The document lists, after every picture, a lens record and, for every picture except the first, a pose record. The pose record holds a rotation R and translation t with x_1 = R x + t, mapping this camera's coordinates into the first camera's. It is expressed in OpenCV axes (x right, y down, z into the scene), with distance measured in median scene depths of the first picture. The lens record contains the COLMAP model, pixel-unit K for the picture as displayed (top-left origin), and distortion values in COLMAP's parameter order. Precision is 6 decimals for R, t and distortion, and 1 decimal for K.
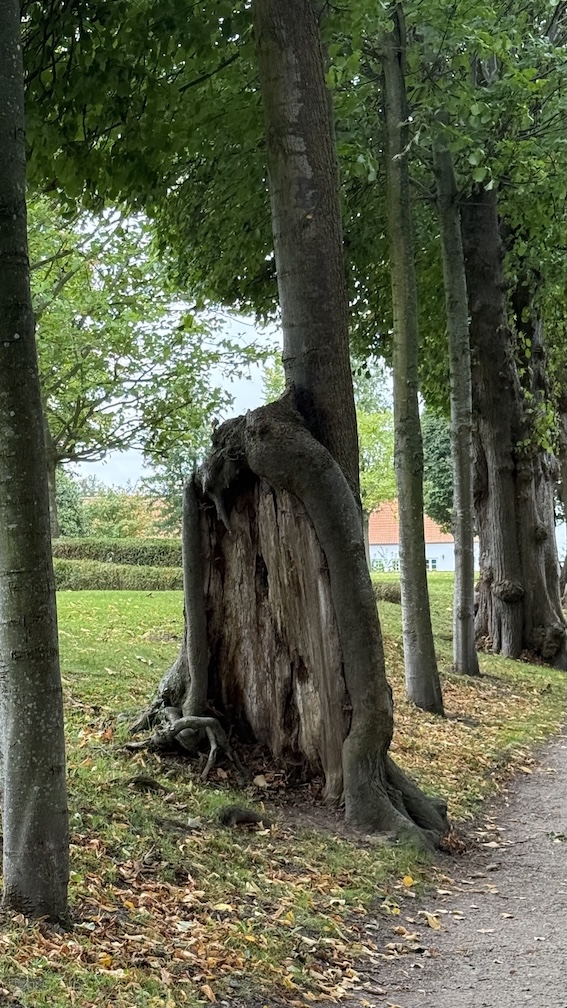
lens RADIAL K [[2171.7, 0, 284.2], [0, 2171.7, 505.3], [0, 0, 1]] dist [0.074017, 0.000000]
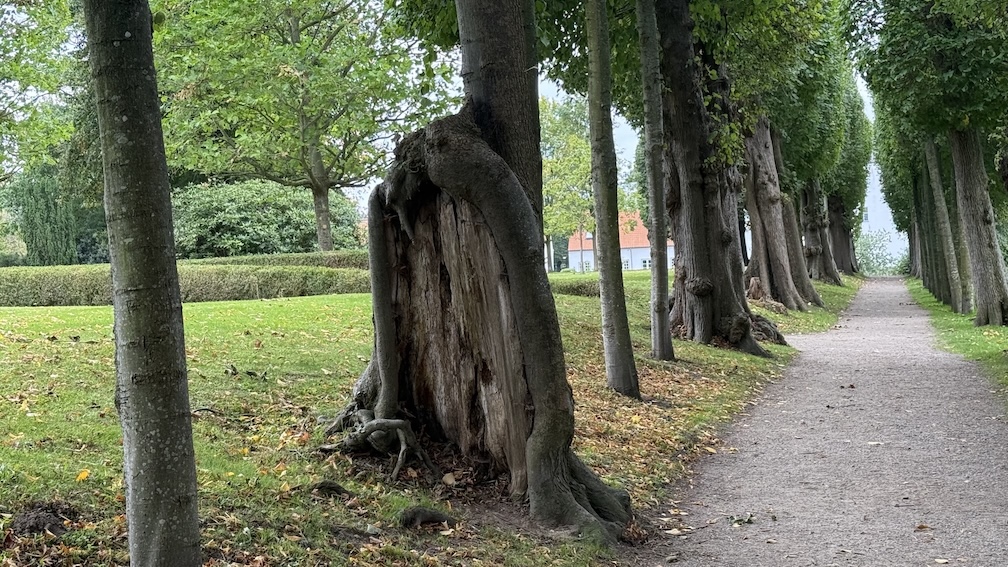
lens RADIAL K [[1707.3, 0, 503.2], [0, 1707.3, 281.4], [0, 0, 1]] dist [0.132647, 0.000000]
pose [[0.999579, -0.023454, -0.017104, 0.031035], [0.024047, 0.999085, 0.035370, 0.003286], [0.016258, -0.035767, 0.999228, 0.179407]]
